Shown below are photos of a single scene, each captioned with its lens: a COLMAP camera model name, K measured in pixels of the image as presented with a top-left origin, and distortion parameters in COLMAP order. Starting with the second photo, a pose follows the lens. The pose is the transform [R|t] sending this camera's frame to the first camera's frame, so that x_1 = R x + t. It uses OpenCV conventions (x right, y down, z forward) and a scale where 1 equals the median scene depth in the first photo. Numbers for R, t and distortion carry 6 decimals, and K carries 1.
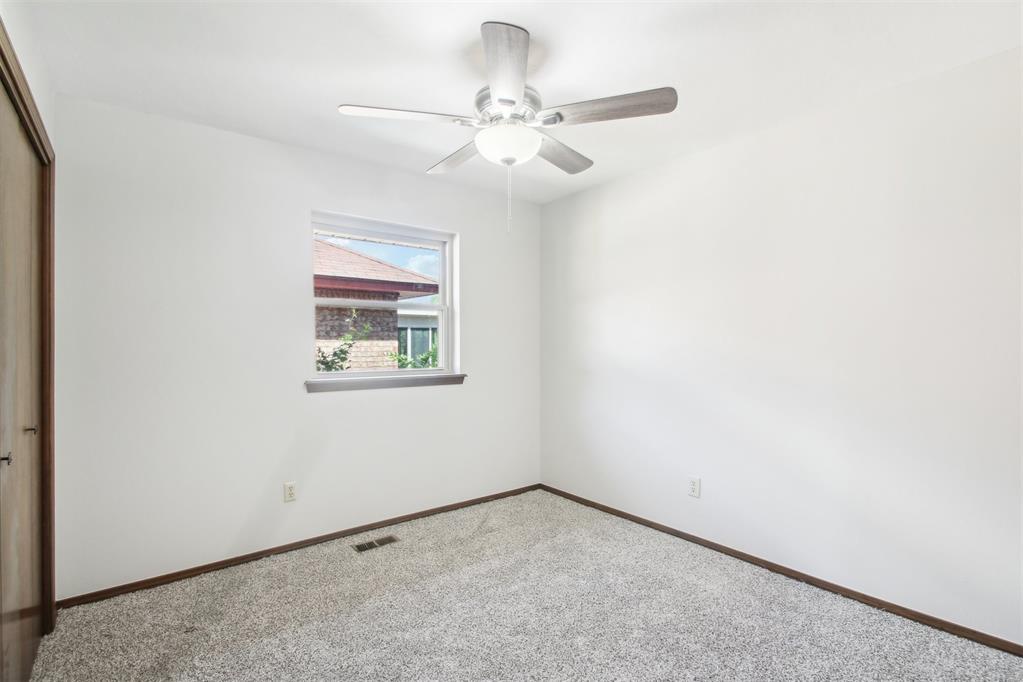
lens RADIAL K [[484.4, 0, 512.6], [0, 484.4, 338.4], [0, 0, 1]] dist [0.003487, -0.010949]
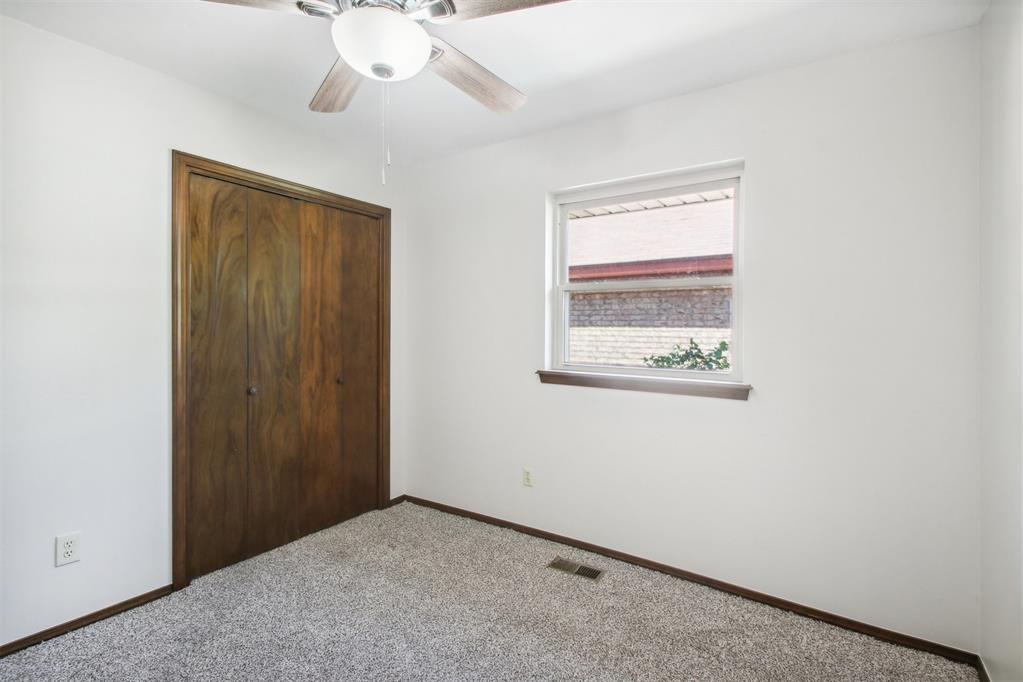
lens RADIAL K [[484.4, 0, 512.4], [0, 484.4, 341.7], [0, 0, 1]] dist [0.003487, -0.010949]
pose [[0.295368, 0.028955, -0.954945, 0.467785], [-0.003343, 0.999566, 0.029274, 0.001095], [0.955378, -0.005454, 0.295337, 0.622696]]
